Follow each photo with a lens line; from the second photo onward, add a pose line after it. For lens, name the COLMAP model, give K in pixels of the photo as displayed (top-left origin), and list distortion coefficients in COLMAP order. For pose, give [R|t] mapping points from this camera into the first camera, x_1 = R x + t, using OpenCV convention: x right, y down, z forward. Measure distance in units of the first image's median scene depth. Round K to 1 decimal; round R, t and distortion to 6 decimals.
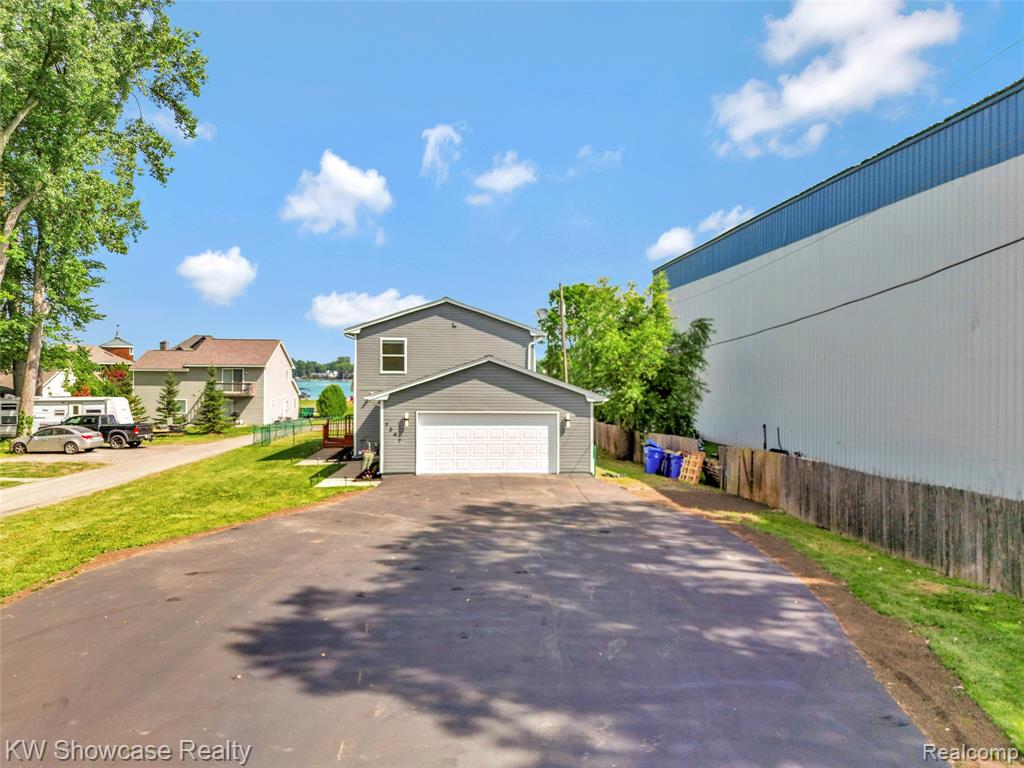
lens RADIAL K [[708.1, 0, 469.1], [0, 708.1, 360.4], [0, 0, 1]] dist [0.064999, -0.067890]
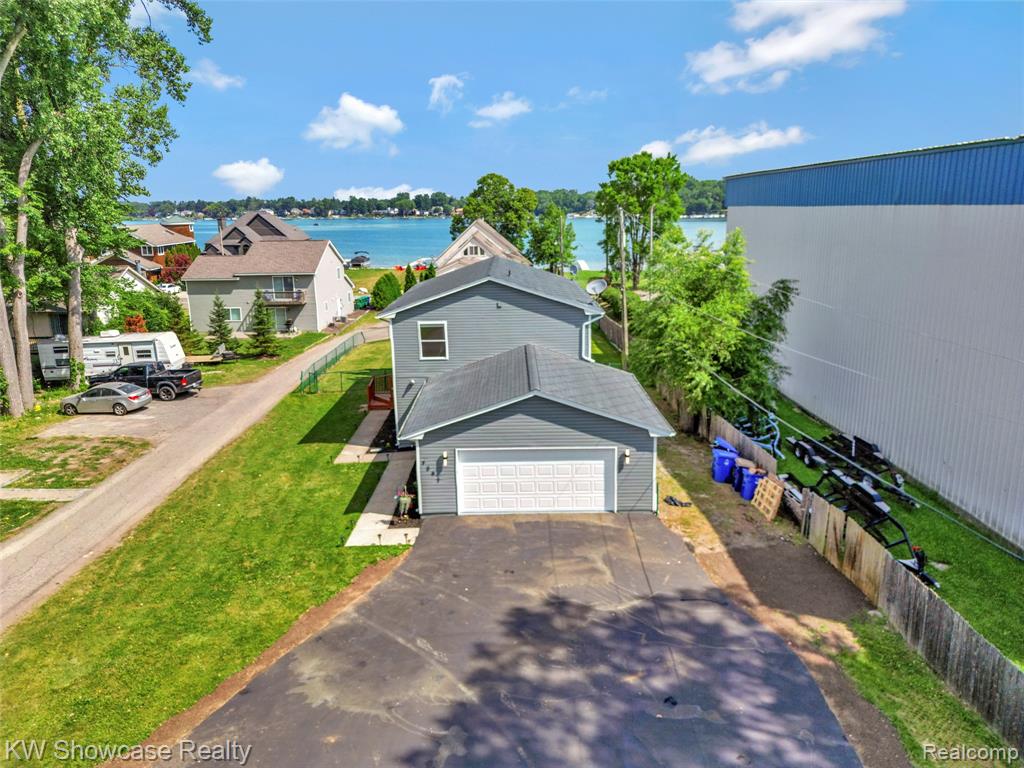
lens RADIAL K [[690.2, 0, 478.6], [0, 690.2, 354.5], [0, 0, 1]] dist [0.062844, -0.062648]
pose [[0.997047, -0.020952, -0.073879, 0.016740], [0.036421, 0.975993, 0.214736, -0.176793], [0.067606, -0.216793, 0.973874, 0.136454]]
